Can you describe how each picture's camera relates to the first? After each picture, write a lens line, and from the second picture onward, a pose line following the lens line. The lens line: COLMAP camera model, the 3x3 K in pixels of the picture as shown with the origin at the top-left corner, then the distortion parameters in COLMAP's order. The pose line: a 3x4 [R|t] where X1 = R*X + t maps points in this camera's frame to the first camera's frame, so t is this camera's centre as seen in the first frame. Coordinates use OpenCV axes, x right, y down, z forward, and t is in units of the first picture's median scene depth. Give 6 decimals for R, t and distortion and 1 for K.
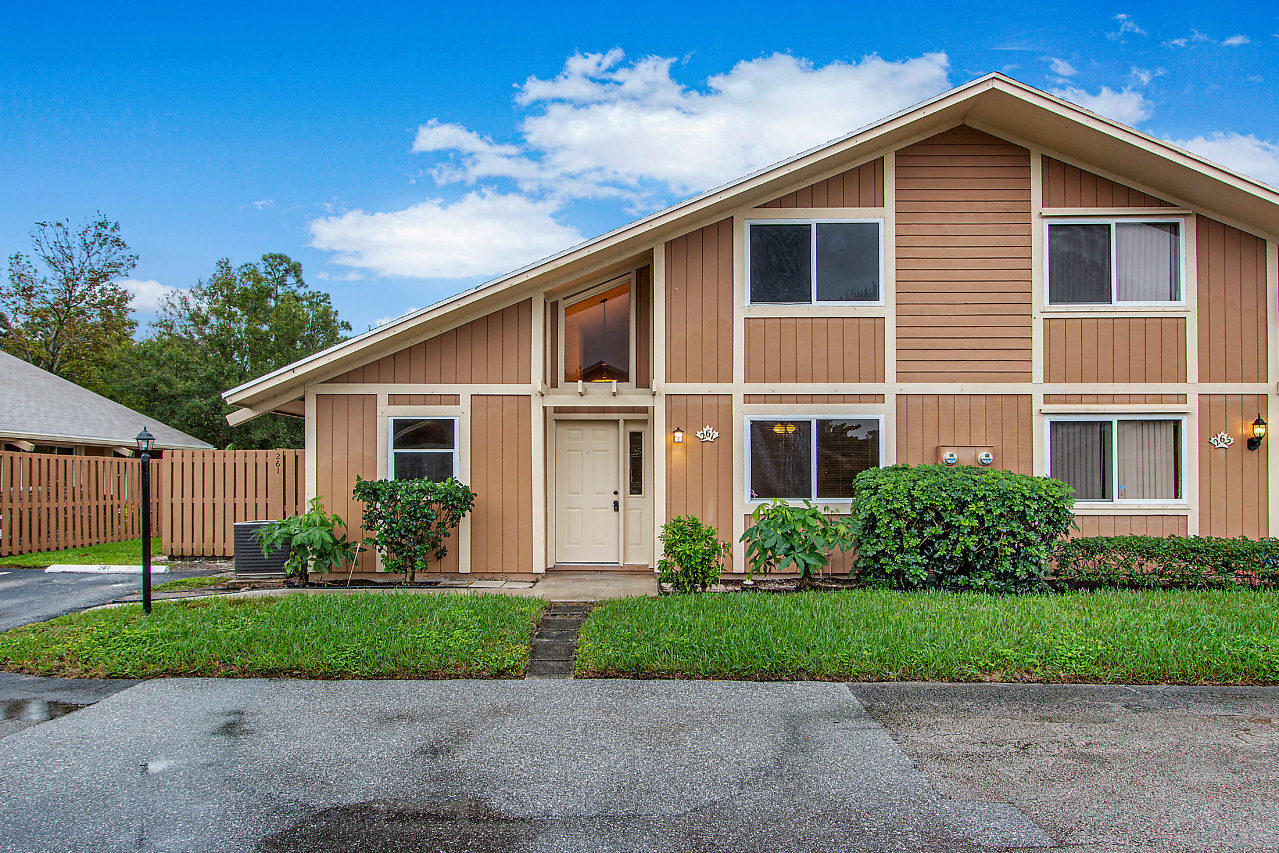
lens RADIAL K [[826.1, 0, 641.8], [0, 826.1, 425.2], [0, 0, 1]] dist [0.002829, -0.005042]
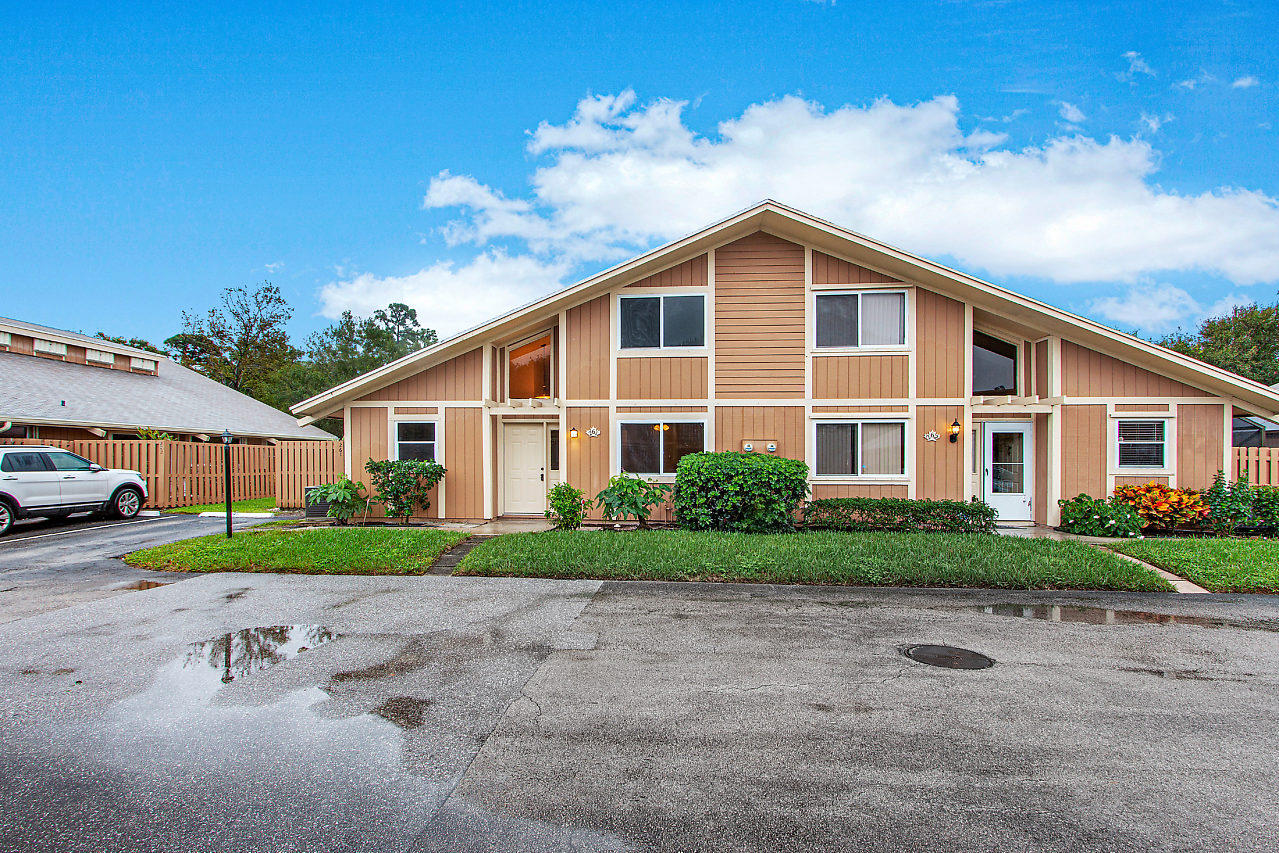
lens RADIAL K [[595.6, 0, 637.2], [0, 595.6, 431.5], [0, 0, 1]] dist [0.002169, -0.000119]
pose [[0.998351, -0.000043, -0.057400, 0.226004], [0.001060, 0.999843, 0.017688, -0.010122], [0.057391, -0.017720, 0.998195, -0.127909]]
